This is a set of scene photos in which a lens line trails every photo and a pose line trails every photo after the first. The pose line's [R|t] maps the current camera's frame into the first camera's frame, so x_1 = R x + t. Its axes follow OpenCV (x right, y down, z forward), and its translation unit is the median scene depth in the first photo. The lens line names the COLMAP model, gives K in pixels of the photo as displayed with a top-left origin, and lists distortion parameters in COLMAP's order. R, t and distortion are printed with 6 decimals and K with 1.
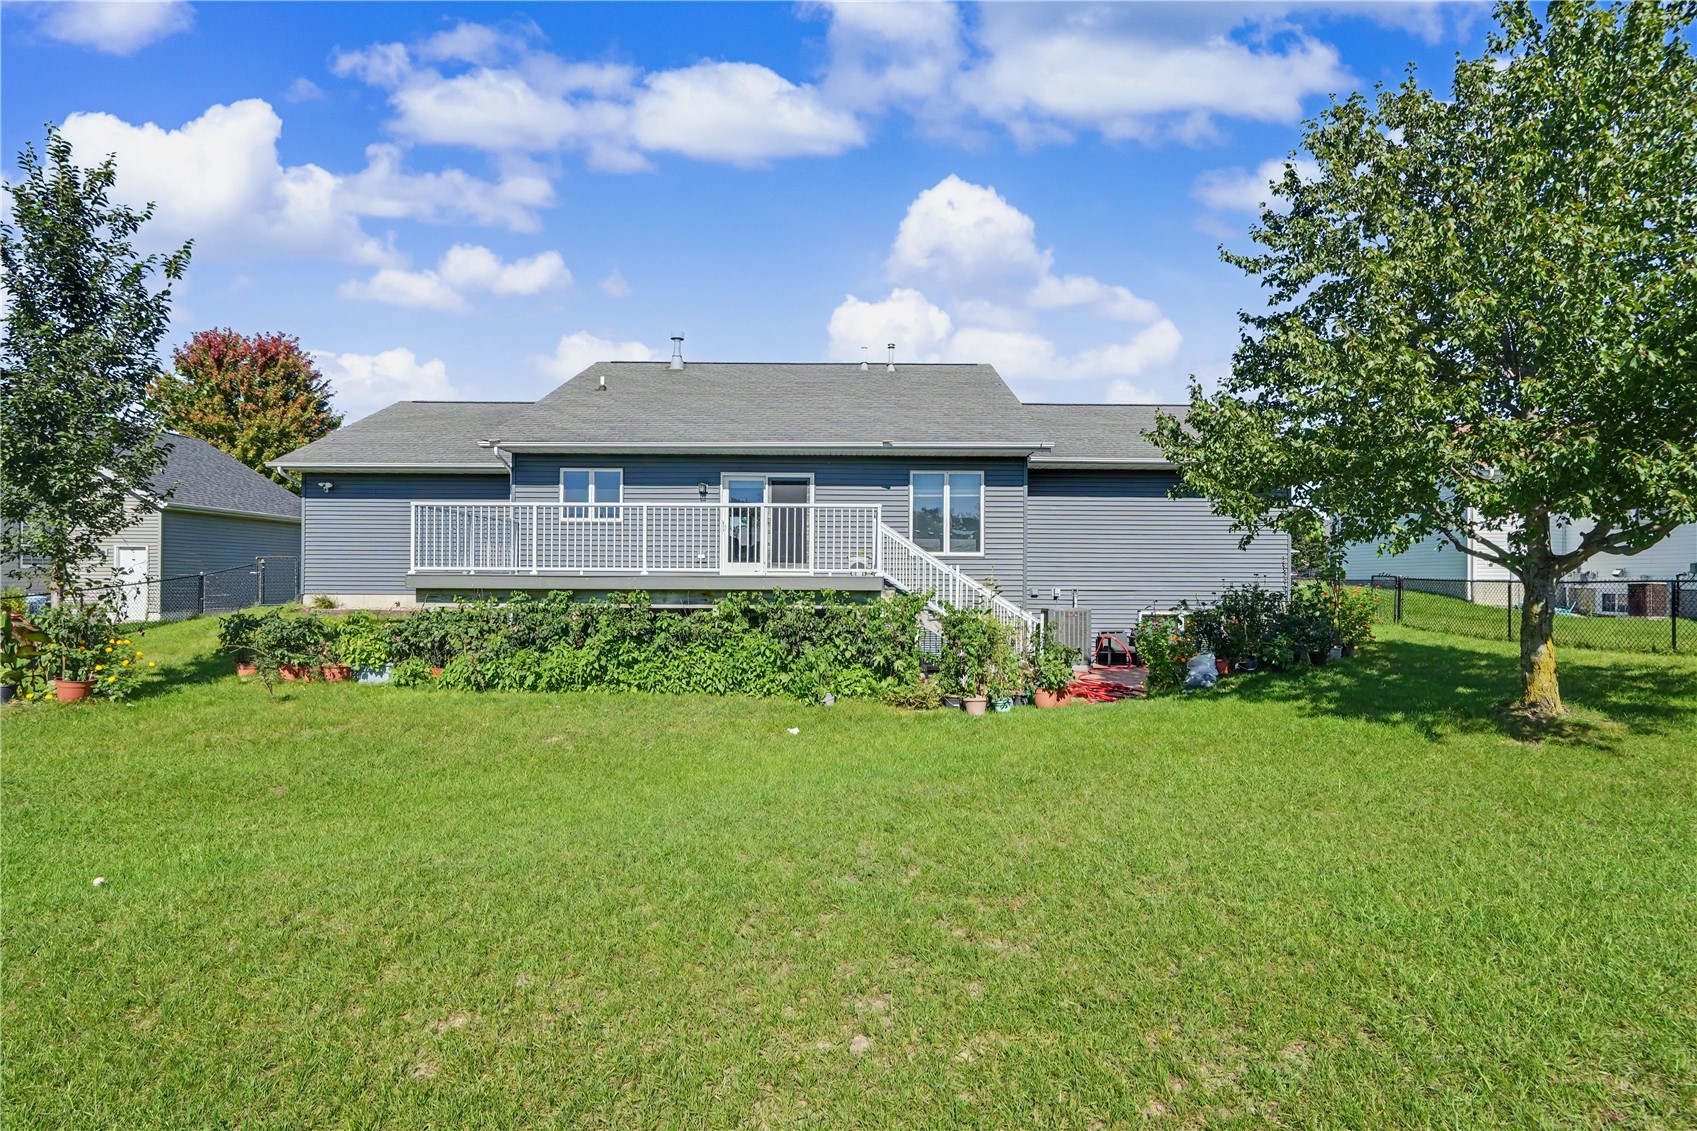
lens RADIAL K [[779.6, 0, 848.5], [0, 779.6, 565.5], [0, 0, 1]] dist [0.000372, 0.000262]
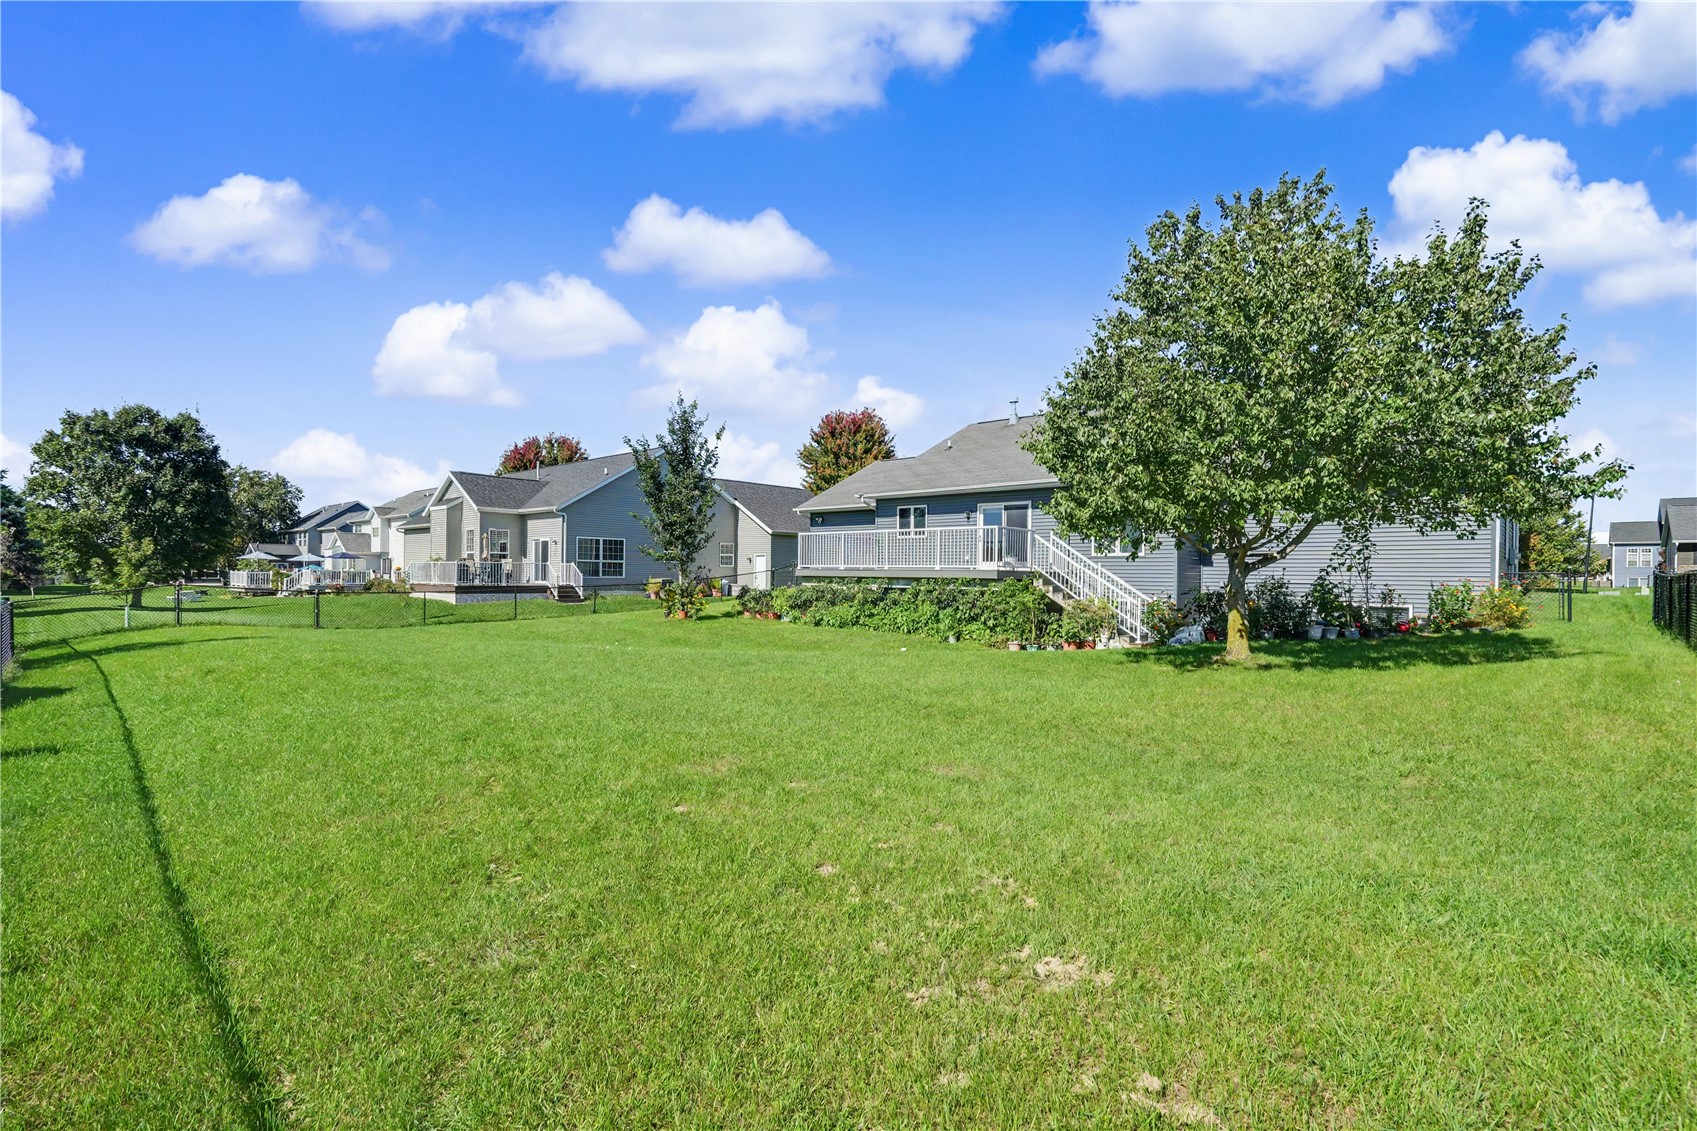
lens RADIAL K [[779.6, 0, 848.5], [0, 779.6, 565.5], [0, 0, 1]] dist [0.000372, 0.000262]
pose [[0.737190, -0.002929, -0.675679, 0.733120], [0.004023, 0.999992, 0.000055, 0.002196], [0.675673, -0.002759, 0.737196, -0.332272]]
